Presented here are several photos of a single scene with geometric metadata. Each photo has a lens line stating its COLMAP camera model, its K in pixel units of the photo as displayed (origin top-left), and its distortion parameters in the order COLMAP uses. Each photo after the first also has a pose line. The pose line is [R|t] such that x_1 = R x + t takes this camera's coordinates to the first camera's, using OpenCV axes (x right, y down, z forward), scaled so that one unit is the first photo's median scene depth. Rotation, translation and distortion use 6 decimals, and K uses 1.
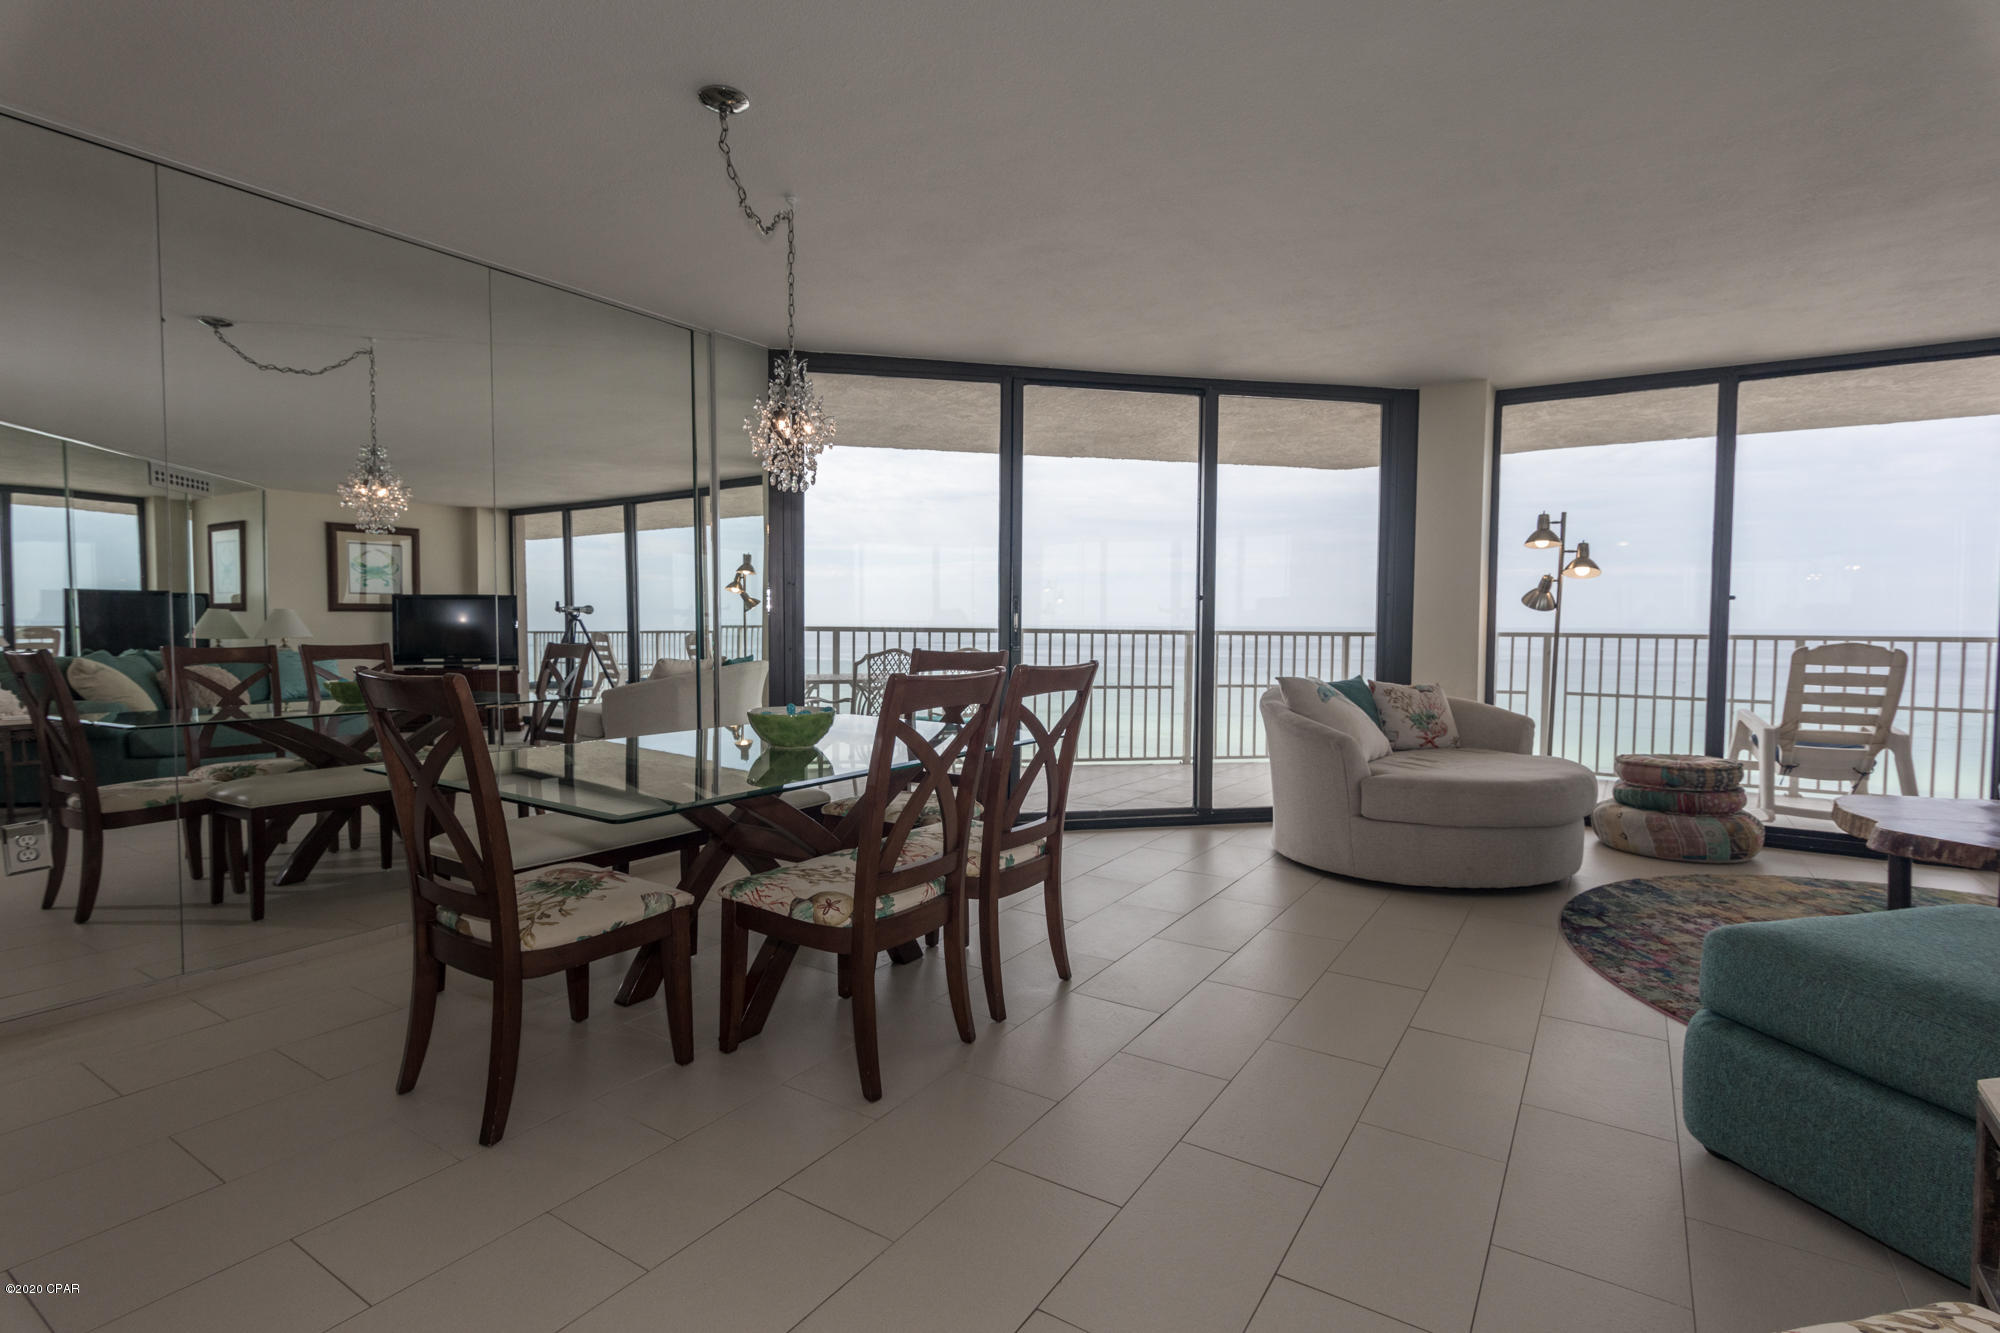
lens RADIAL K [[981.4, 0, 998.6], [0, 981.4, 661.2], [0, 0, 1]] dist [0.016165, 0.000476]
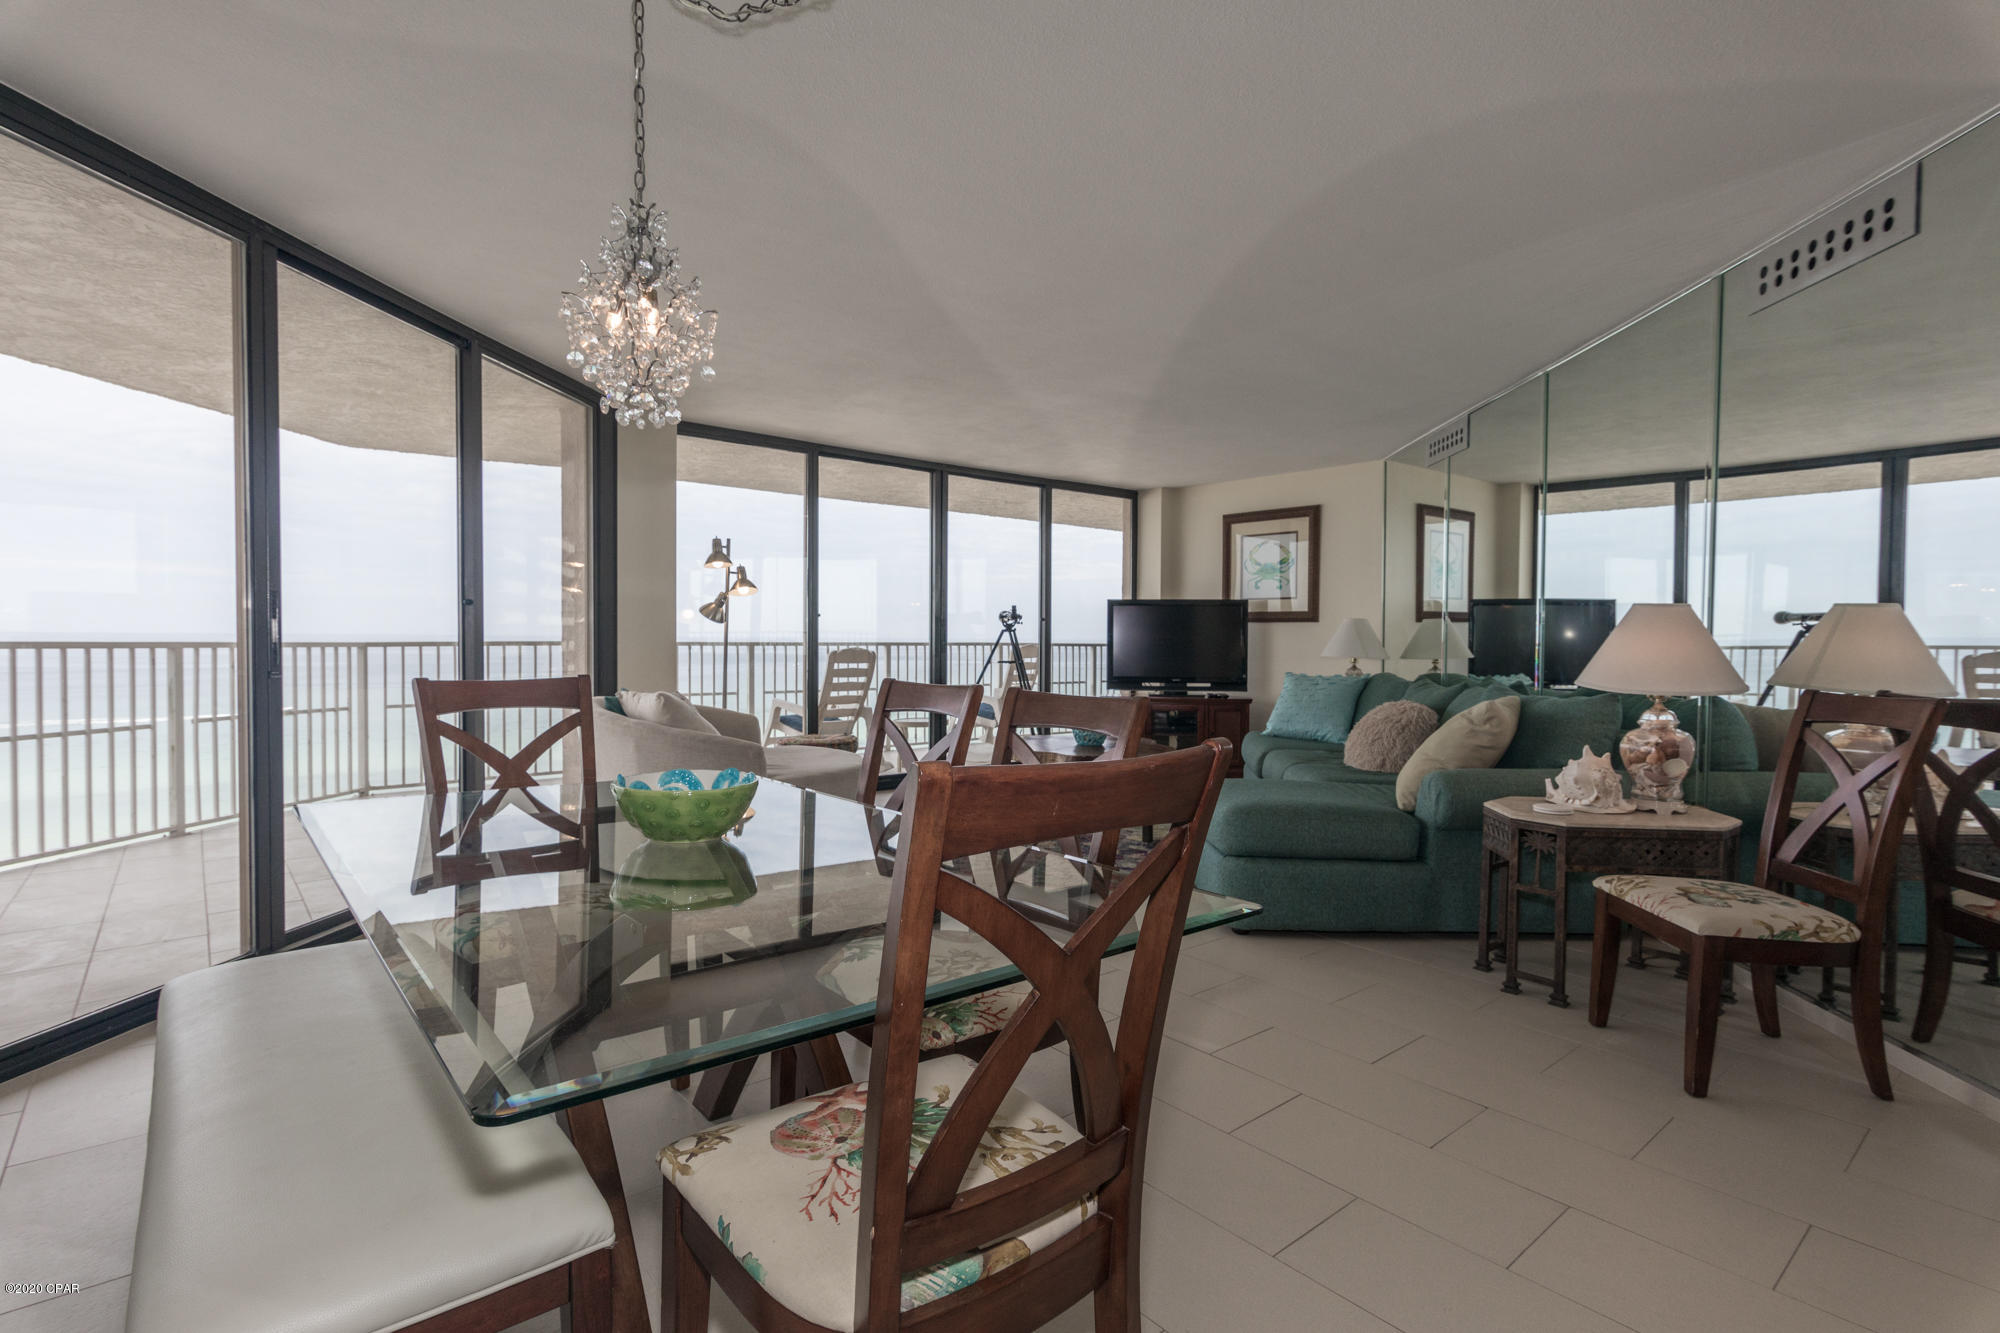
lens RADIAL K [[981.4, 0, 1014.9], [0, 981.4, 633.4], [0, 0, 1]] dist [0.016165, 0.000476]
pose [[0.294057, 0.000429, 0.955788, -0.448374], [0.032145, 0.999430, -0.010339, -0.016201], [-0.955247, 0.033764, 0.293876, 0.347651]]
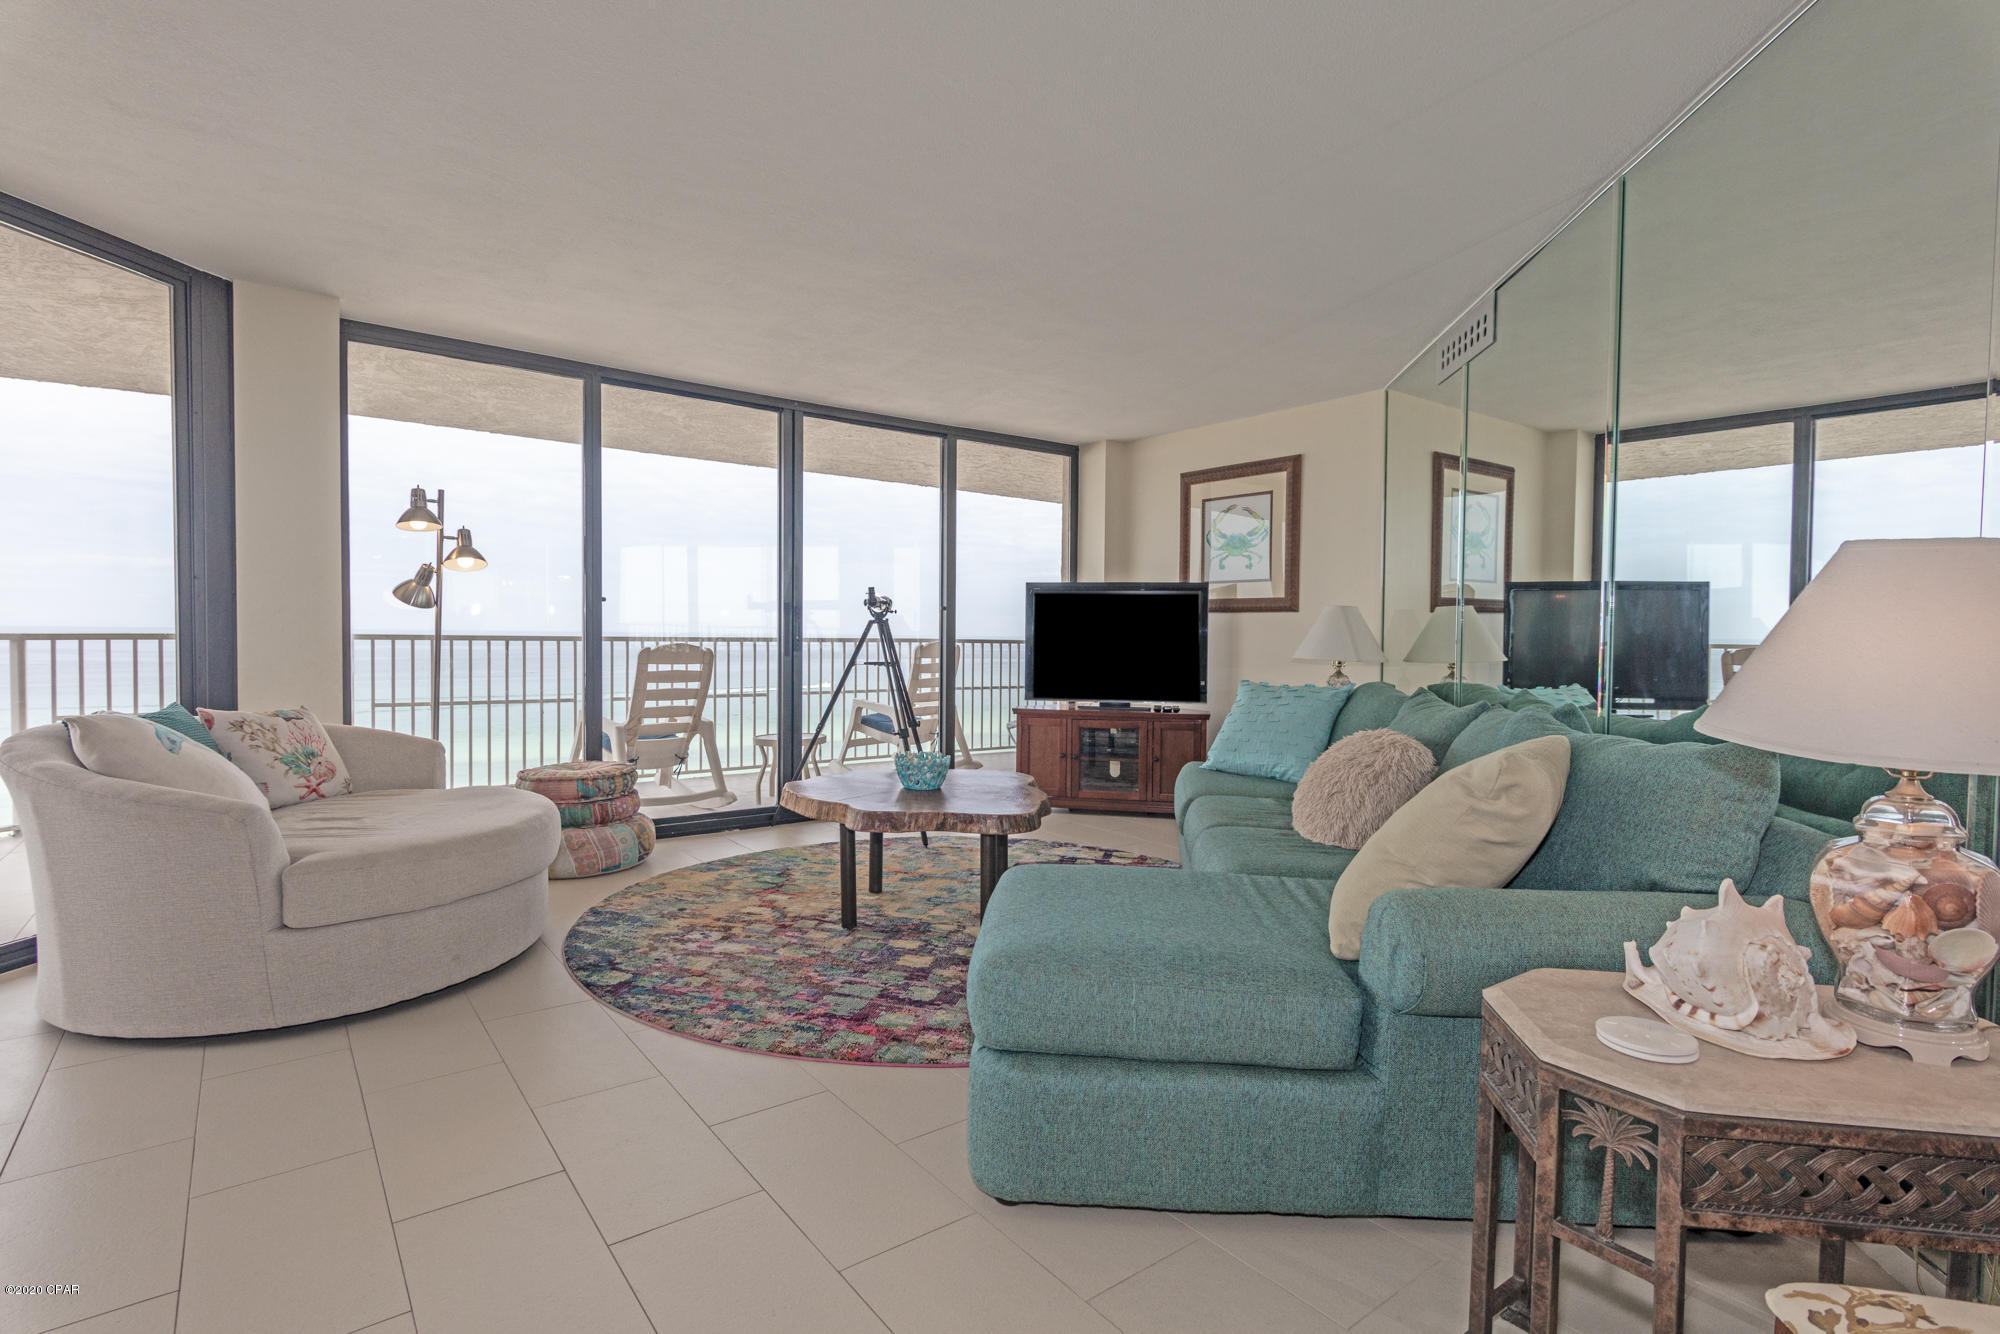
lens RADIAL K [[981.4, 0, 1004.0], [0, 981.4, 659.8], [0, 0, 1]] dist [0.016165, 0.000476]
pose [[0.344782, -0.026191, 0.938317, -0.049912], [0.027500, 0.999463, 0.017792, -0.009440], [-0.938280, 0.019670, 0.345317, 0.275848]]
